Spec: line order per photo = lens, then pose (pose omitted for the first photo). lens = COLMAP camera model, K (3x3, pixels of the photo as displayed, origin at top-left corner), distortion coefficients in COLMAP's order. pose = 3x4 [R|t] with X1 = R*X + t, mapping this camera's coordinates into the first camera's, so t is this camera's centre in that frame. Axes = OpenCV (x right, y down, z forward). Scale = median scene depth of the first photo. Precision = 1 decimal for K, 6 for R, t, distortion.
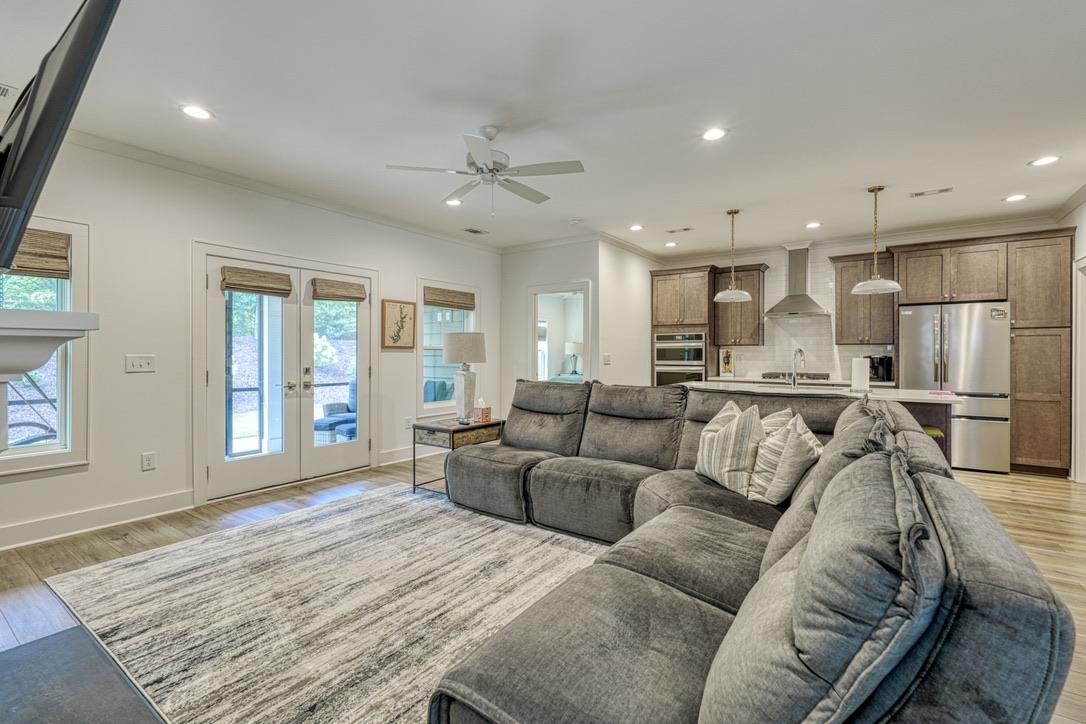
lens RADIAL K [[476.8, 0, 544.6], [0, 476.8, 357.4], [0, 0, 1]] dist [-0.000177, 0.000063]
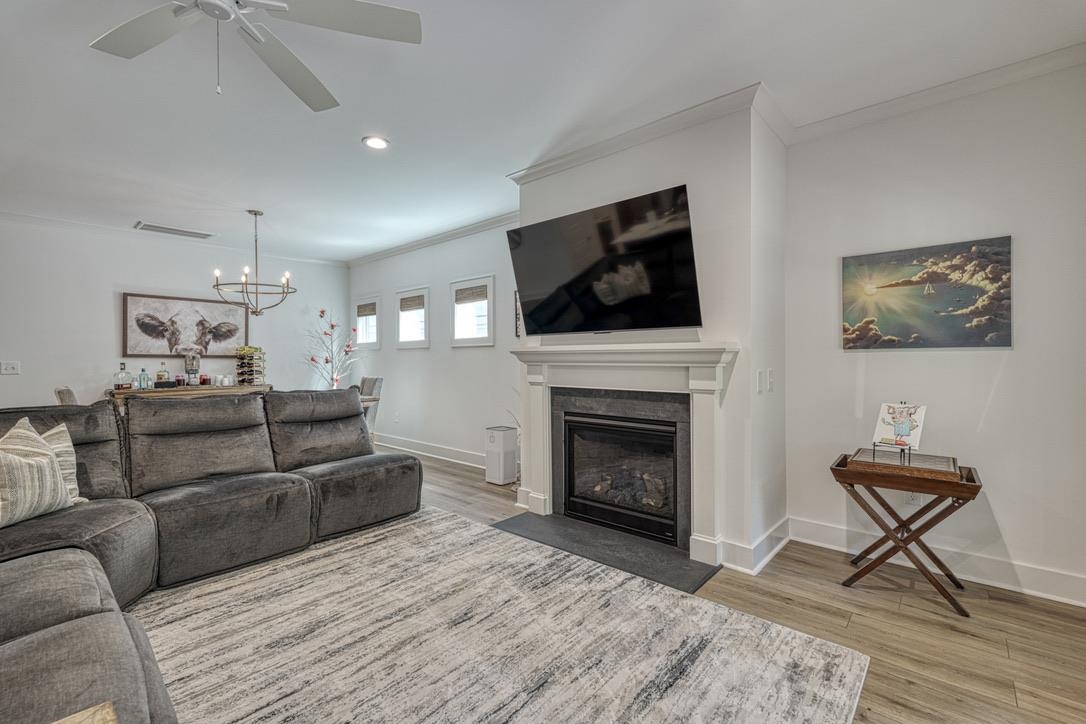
lens RADIAL K [[476.8, 0, 541.1], [0, 476.8, 359.2], [0, 0, 1]] dist [-0.000177, 0.000063]
pose [[-0.992662, 0.002017, 0.120904, -0.679517], [0.002813, 0.999975, 0.006413, -0.009684], [-0.120888, 0.006706, -0.992643, 1.947628]]
